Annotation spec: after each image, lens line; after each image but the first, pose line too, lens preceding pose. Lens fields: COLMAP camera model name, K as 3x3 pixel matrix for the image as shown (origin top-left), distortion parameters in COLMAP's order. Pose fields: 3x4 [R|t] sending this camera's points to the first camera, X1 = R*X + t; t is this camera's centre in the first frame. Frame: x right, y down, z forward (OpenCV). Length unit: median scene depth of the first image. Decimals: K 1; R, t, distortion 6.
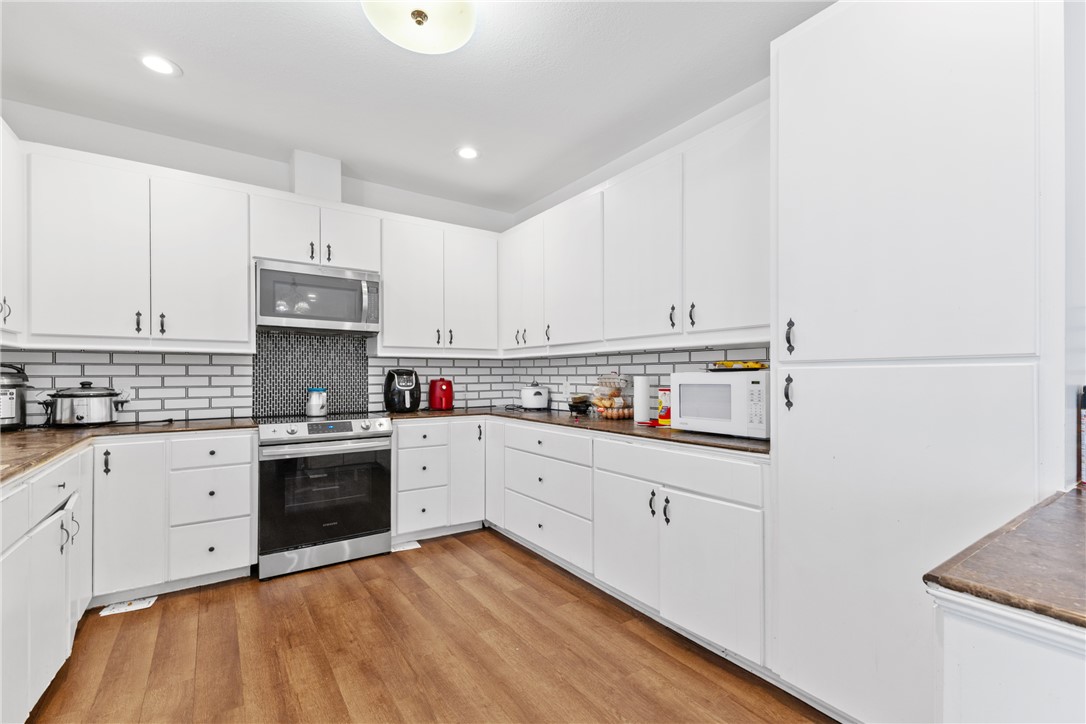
lens RADIAL K [[473.4, 0, 551.8], [0, 473.4, 378.5], [0, 0, 1]] dist [0.002757, 0.000377]
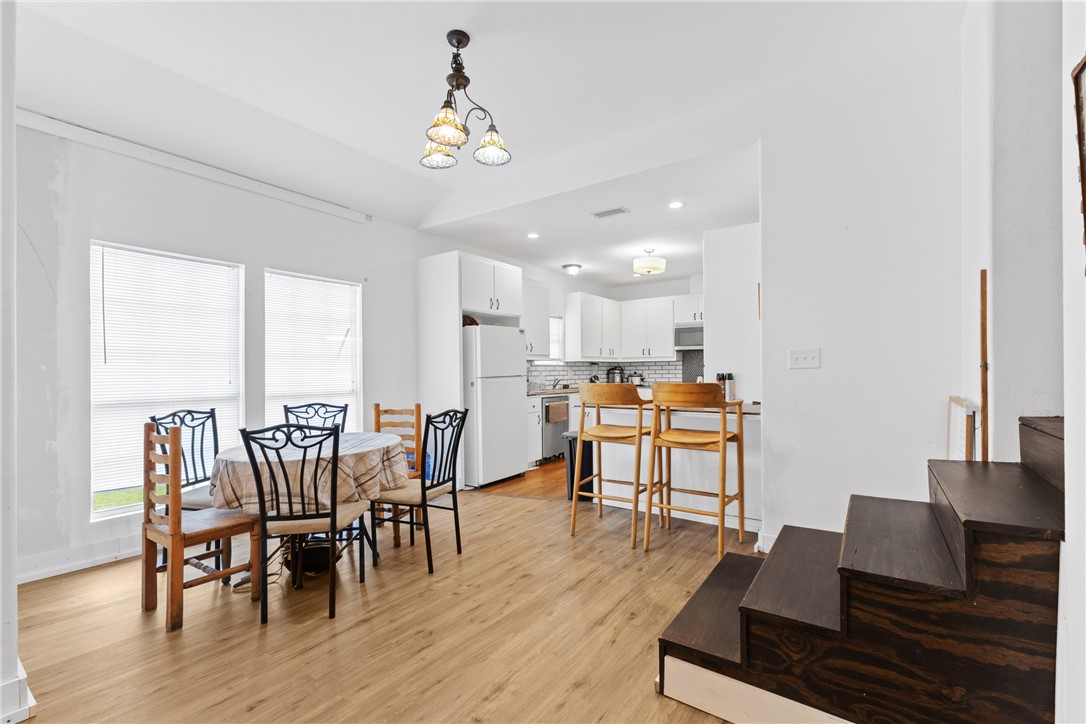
lens RADIAL K [[469.8, 0, 545.9], [0, 469.8, 372.4], [0, 0, 1]] dist [0.002684, 0.000198]
pose [[0.332460, 0.002862, -0.943113, 1.645454], [0.005394, 0.999973, 0.004936, -0.007225], [0.943102, -0.006729, 0.332436, -0.549962]]
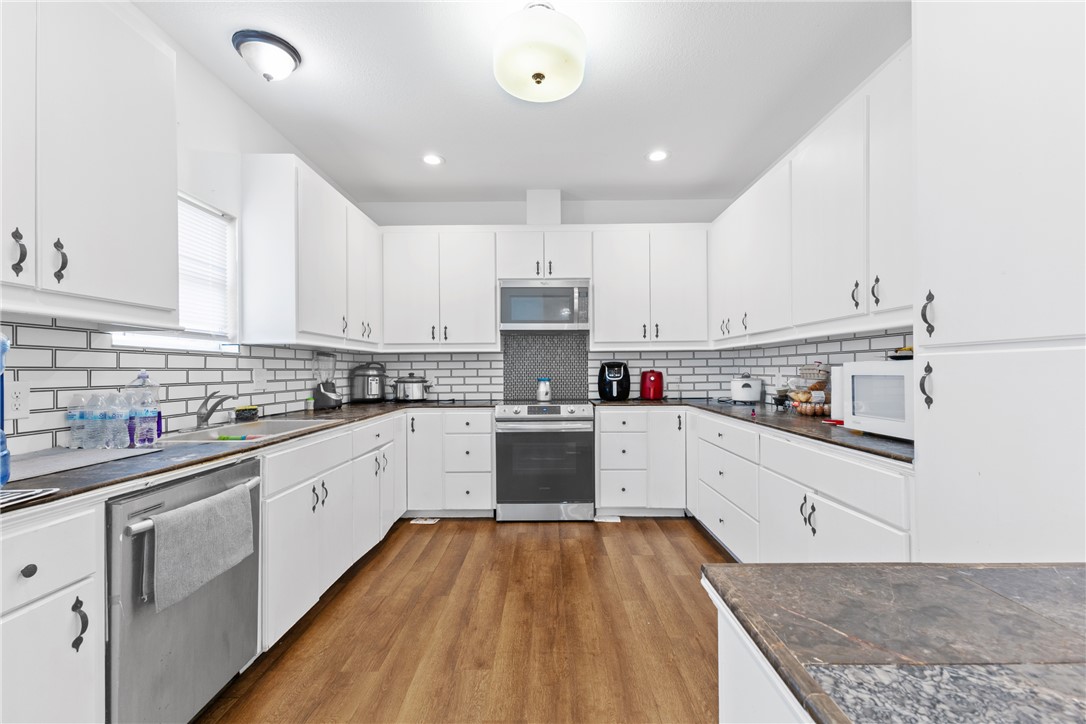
lens RADIAL K [[469.8, 0, 545.9], [0, 469.8, 372.4], [0, 0, 1]] dist [0.002684, 0.000198]
pose [[0.814565, -0.001082, -0.580071, 0.254486], [0.003074, 0.999992, 0.002452, 0.002324], [0.580064, -0.003780, 0.814562, 0.004005]]
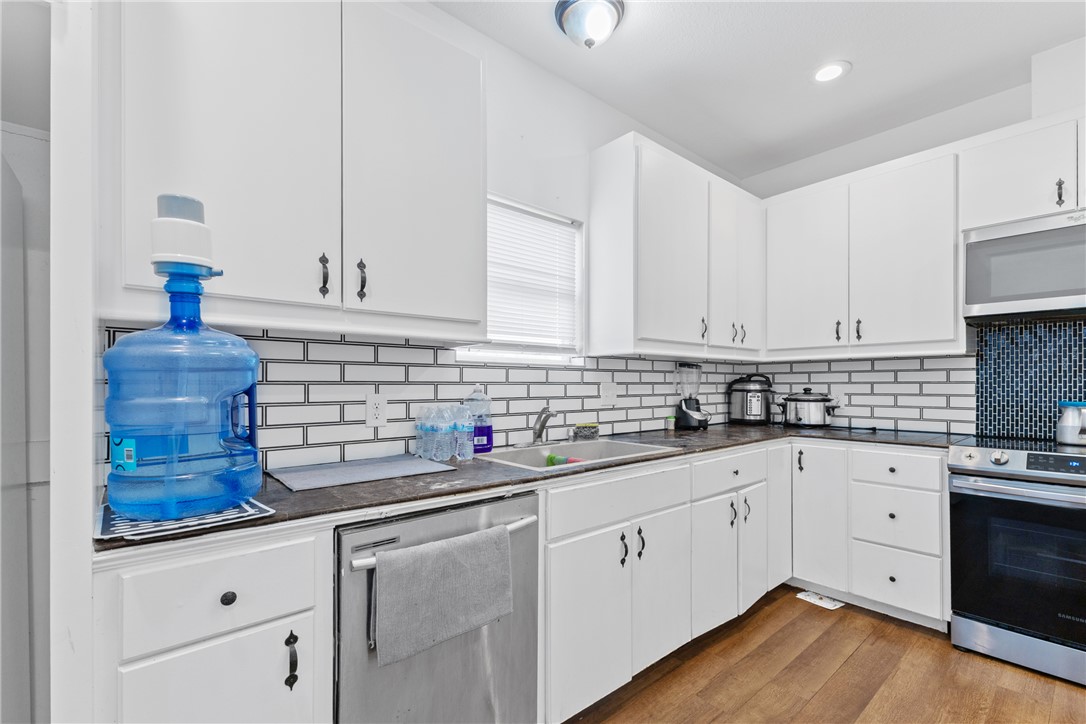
lens RADIAL K [[477.8, 0, 548.5], [0, 477.8, 383.6], [0, 0, 1]] dist [0.012271, -0.004627]
pose [[0.098961, 0.000184, -0.995091, 0.101099], [-0.002350, 0.999997, -0.000049, -0.002207], [0.995089, 0.002344, 0.098961, 0.251240]]
